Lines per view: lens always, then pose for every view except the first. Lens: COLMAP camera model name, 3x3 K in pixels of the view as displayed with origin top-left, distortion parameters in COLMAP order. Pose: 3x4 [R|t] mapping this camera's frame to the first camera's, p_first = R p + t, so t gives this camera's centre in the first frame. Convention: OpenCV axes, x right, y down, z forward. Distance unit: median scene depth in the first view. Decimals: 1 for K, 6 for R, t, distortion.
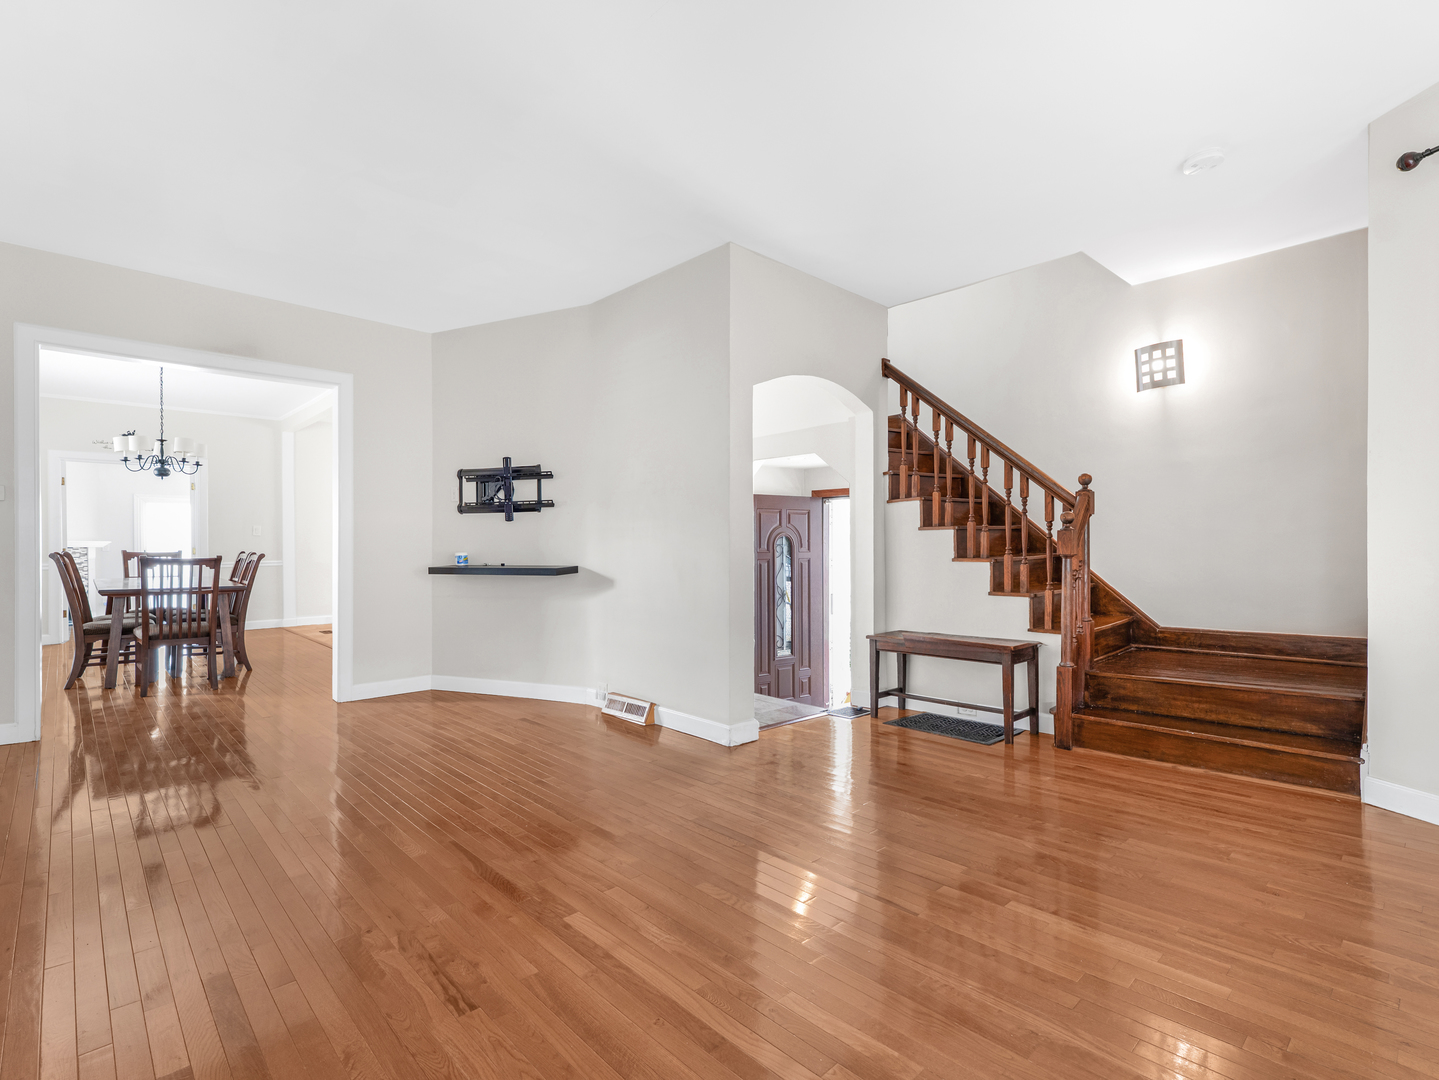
lens RADIAL K [[701.6, 0, 719.5], [0, 701.6, 540.0], [0, 0, 1]] dist [0.009431, -0.000010]
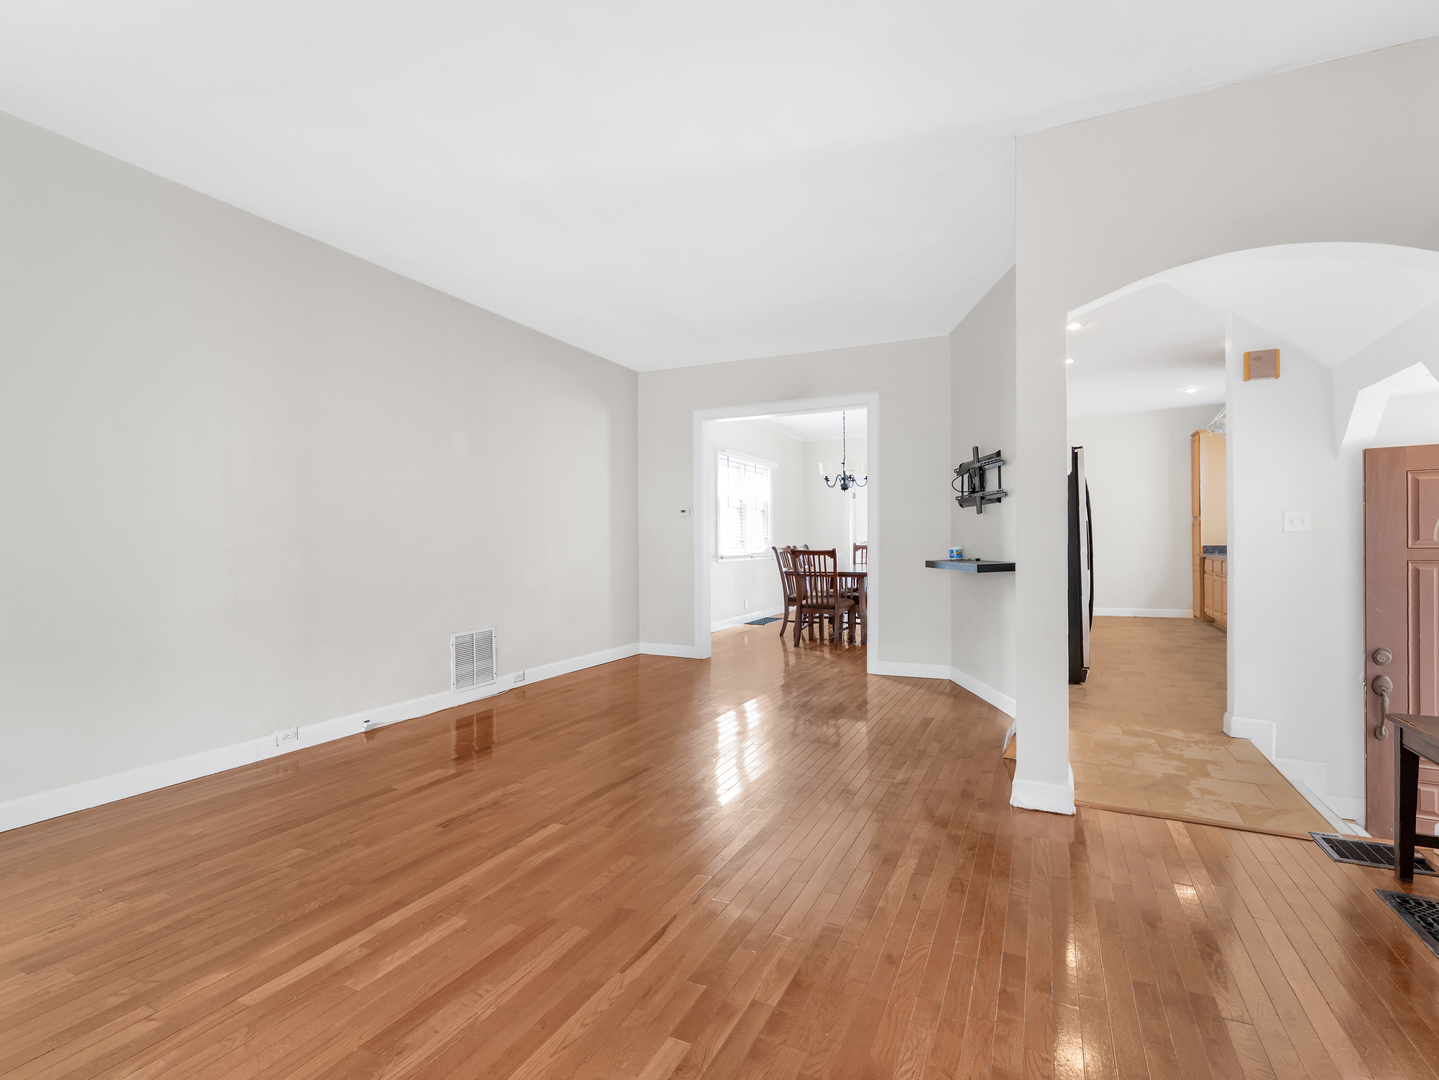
lens RADIAL K [[701.6, 0, 719.5], [0, 701.6, 540.0], [0, 0, 1]] dist [0.009431, -0.000010]
pose [[0.376220, -0.003508, -0.926524, 0.514677], [0.012076, 0.999926, 0.001118, 0.003298], [0.926452, -0.011609, 0.376235, 0.364834]]
